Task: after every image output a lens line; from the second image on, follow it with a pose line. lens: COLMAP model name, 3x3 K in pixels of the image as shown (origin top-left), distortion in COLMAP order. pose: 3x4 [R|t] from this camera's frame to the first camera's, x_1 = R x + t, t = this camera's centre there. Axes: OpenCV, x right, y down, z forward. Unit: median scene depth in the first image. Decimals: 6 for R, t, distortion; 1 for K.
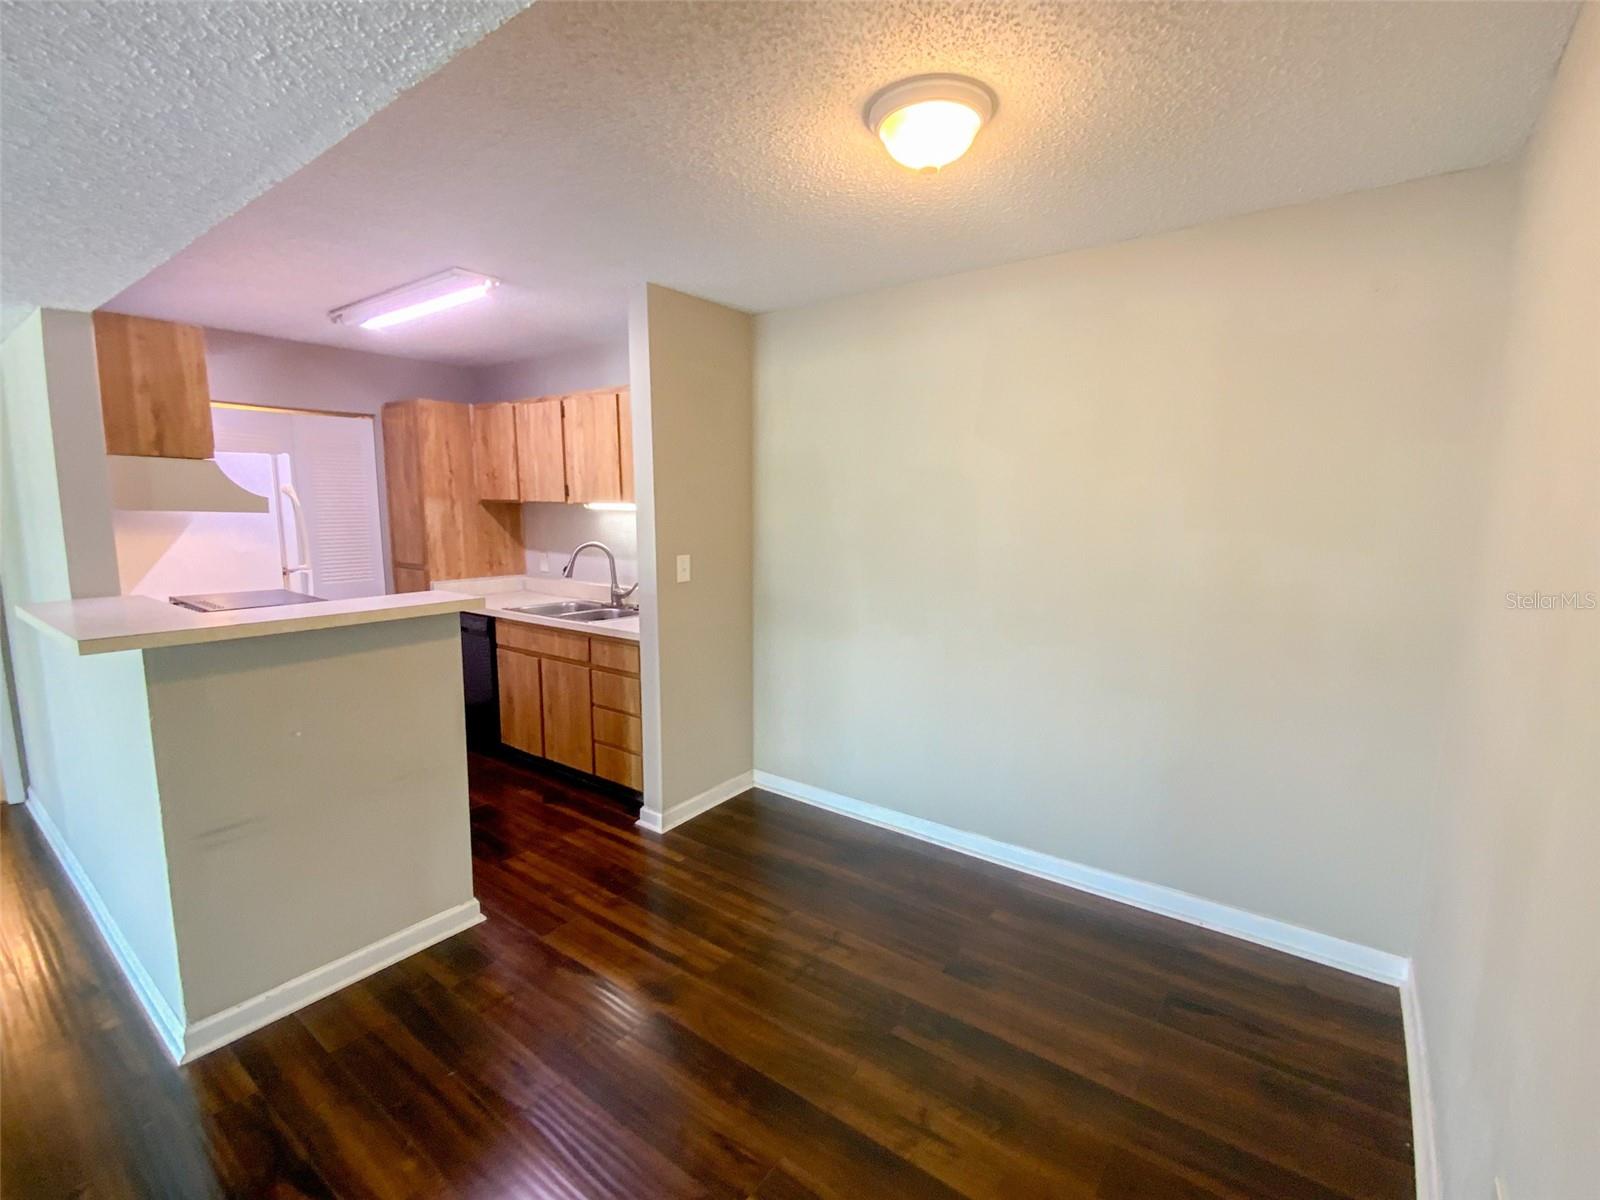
lens RADIAL K [[717.3, 0, 784.8], [0, 717.3, 605.3], [0, 0, 1]] dist [0.005889, -0.004038]
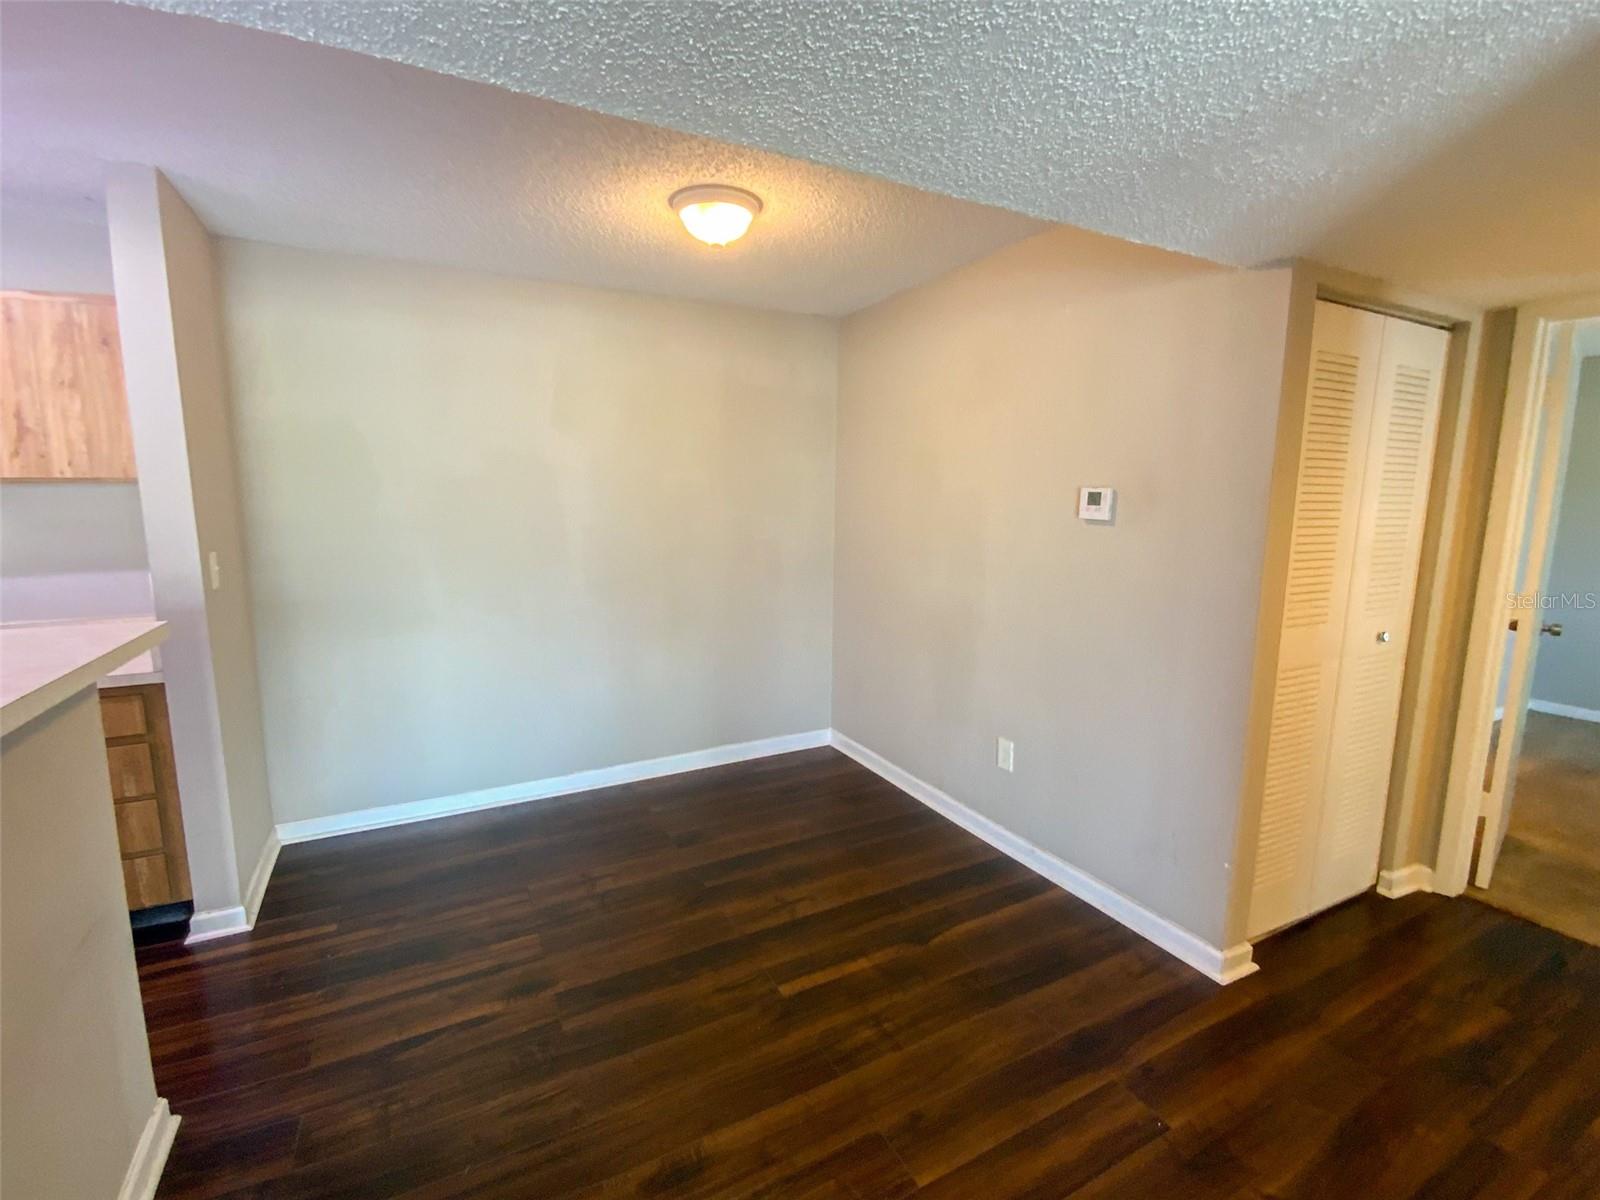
lens RADIAL K [[717.3, 0, 796.8], [0, 717.3, 598.7], [0, 0, 1]] dist [0.005889, -0.004038]
pose [[0.438387, -0.130690, 0.889234, -0.416889], [0.128377, 0.988332, 0.081965, -0.005487], [-0.889571, 0.078225, 0.450050, 0.107263]]
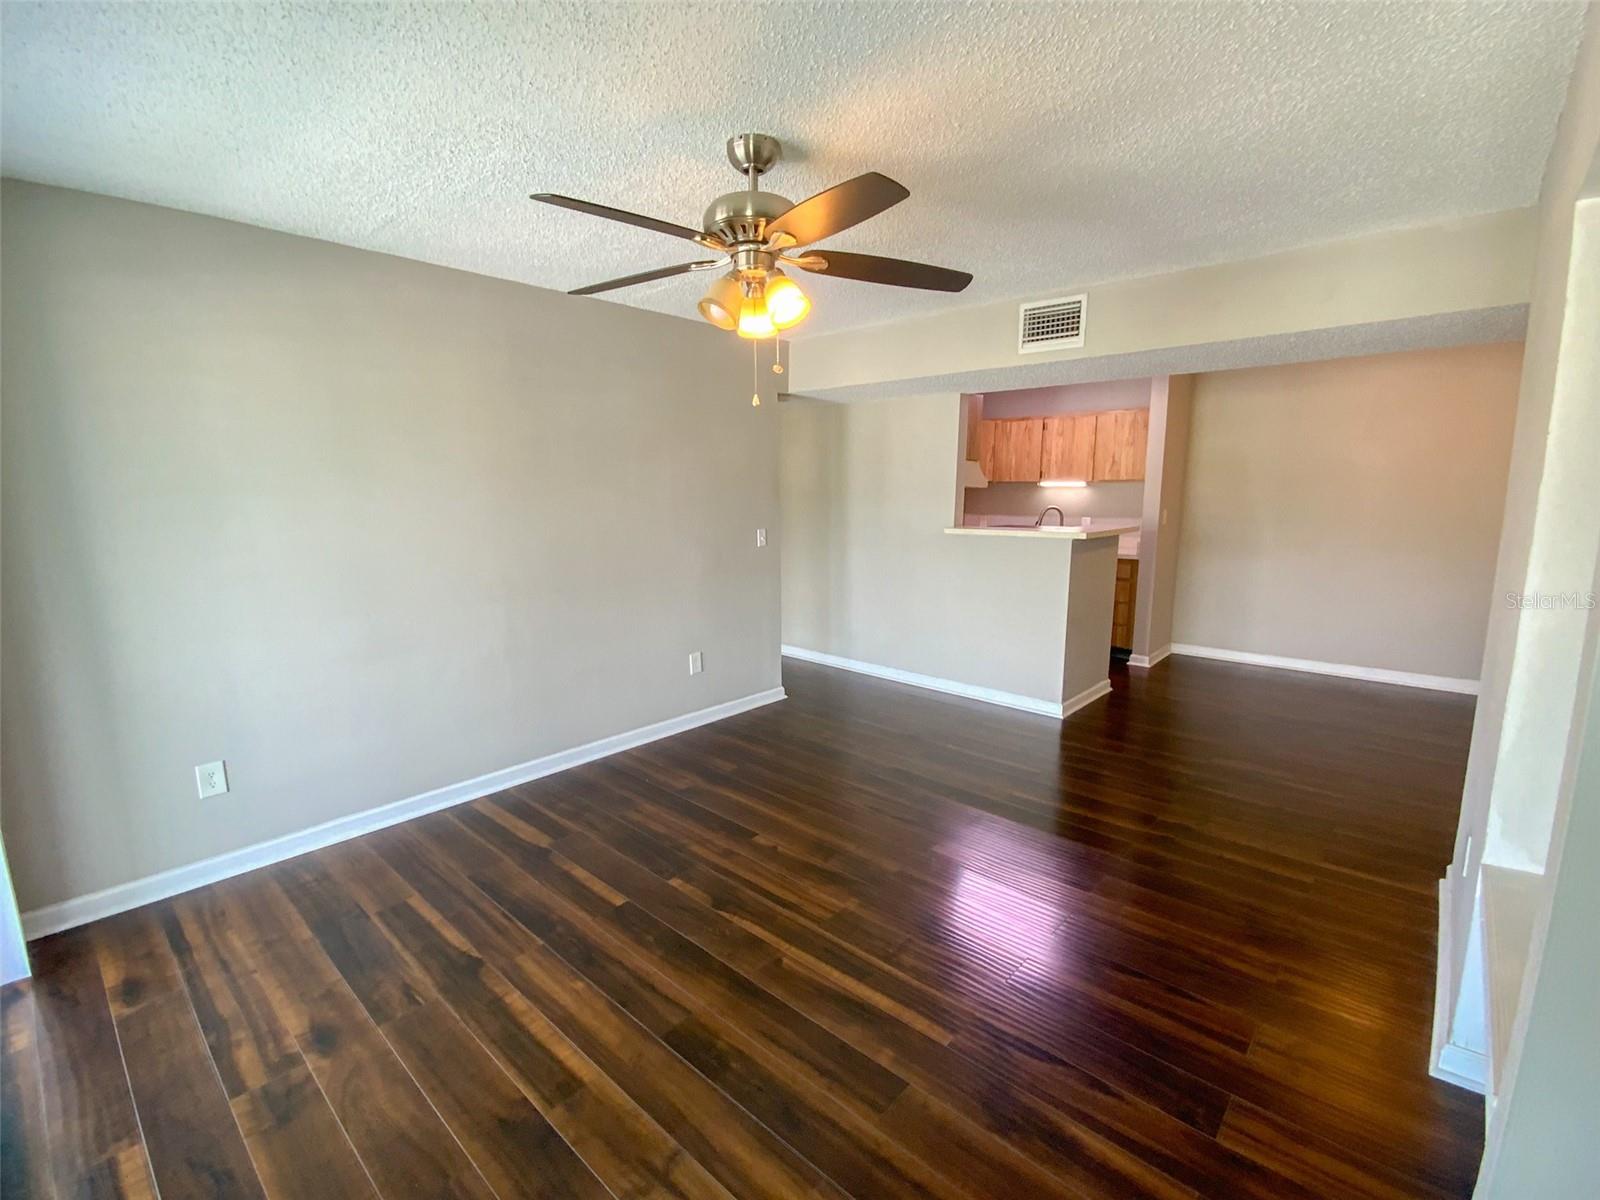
lens RADIAL K [[717.3, 0, 791.7], [0, 717.3, 602.3], [0, 0, 1]] dist [0.005889, -0.004038]
pose [[0.996603, 0.007370, -0.082026, -0.706150], [-0.004906, 0.999532, 0.030191, 0.081162], [0.082210, -0.029686, 0.996173, -0.659092]]
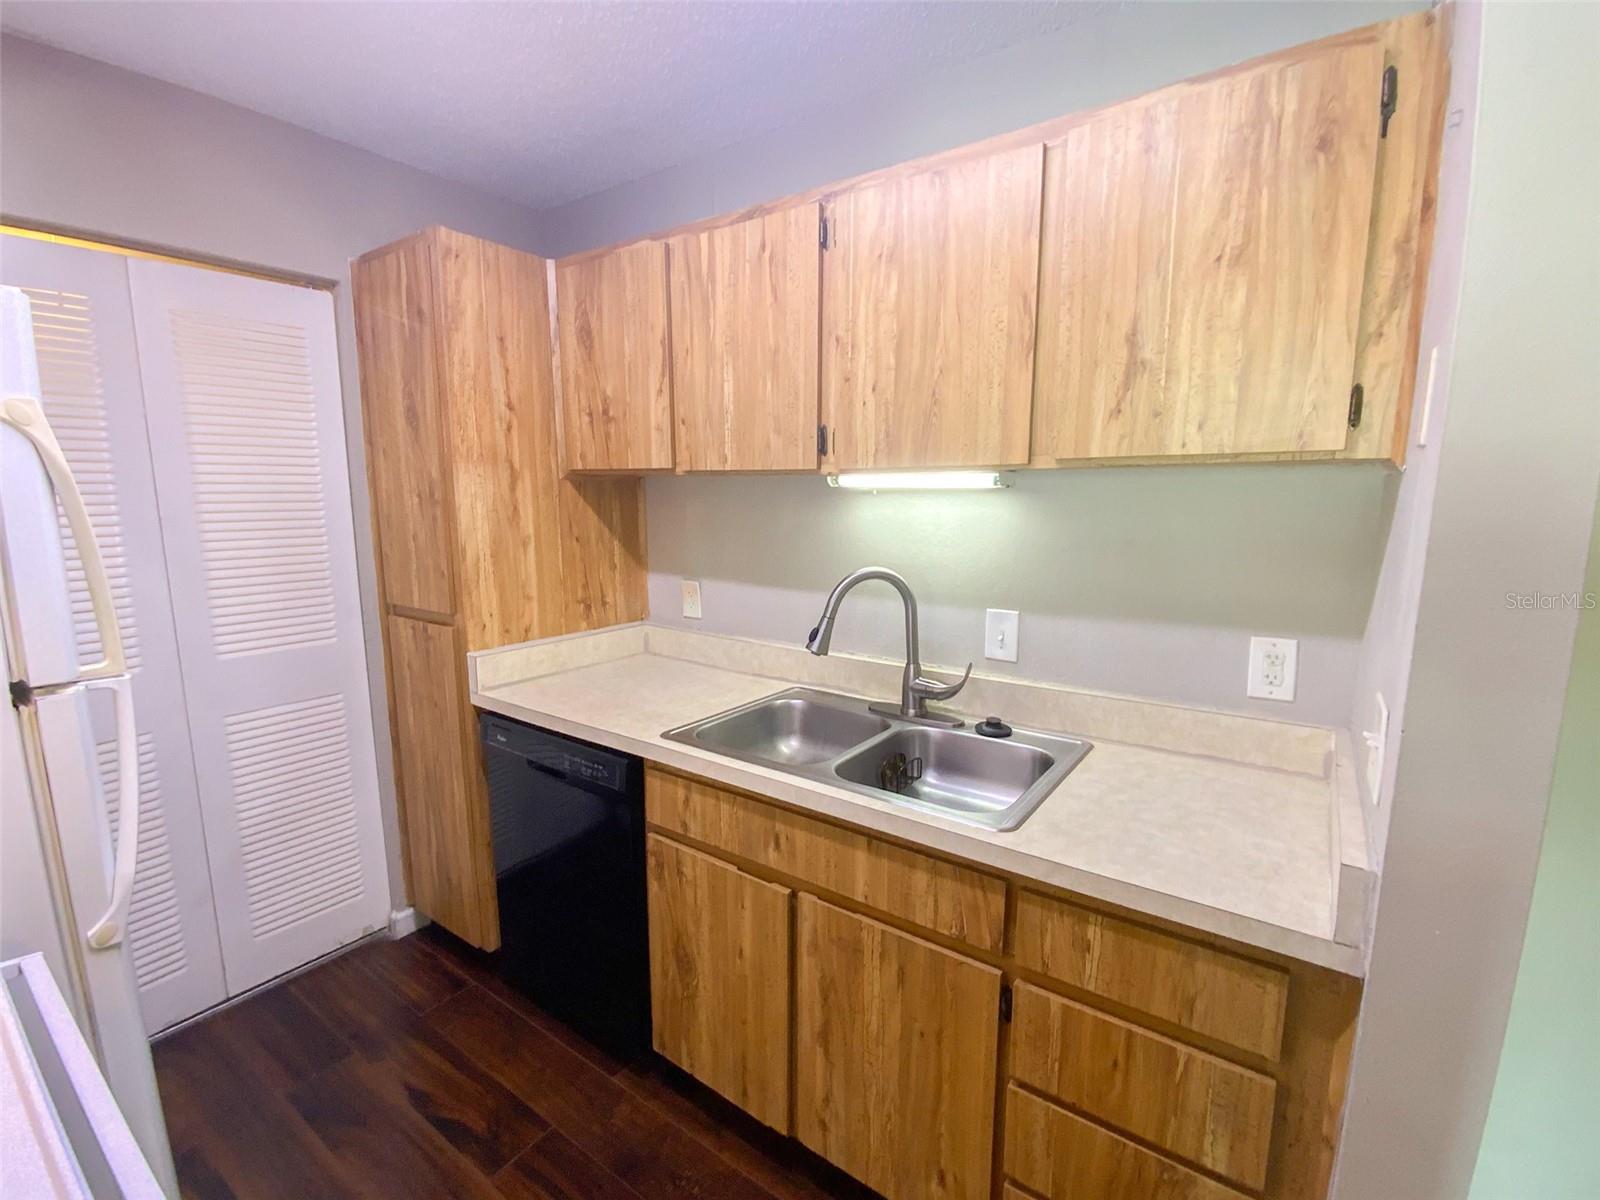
lens RADIAL K [[717.3, 0, 788.8], [0, 717.3, 601.5], [0, 0, 1]] dist [0.005889, -0.004038]
pose [[0.999681, -0.006549, 0.024411, -0.320456], [0.006276, 0.999917, 0.011233, -0.071935], [-0.024483, -0.011076, 0.999639, 0.577931]]
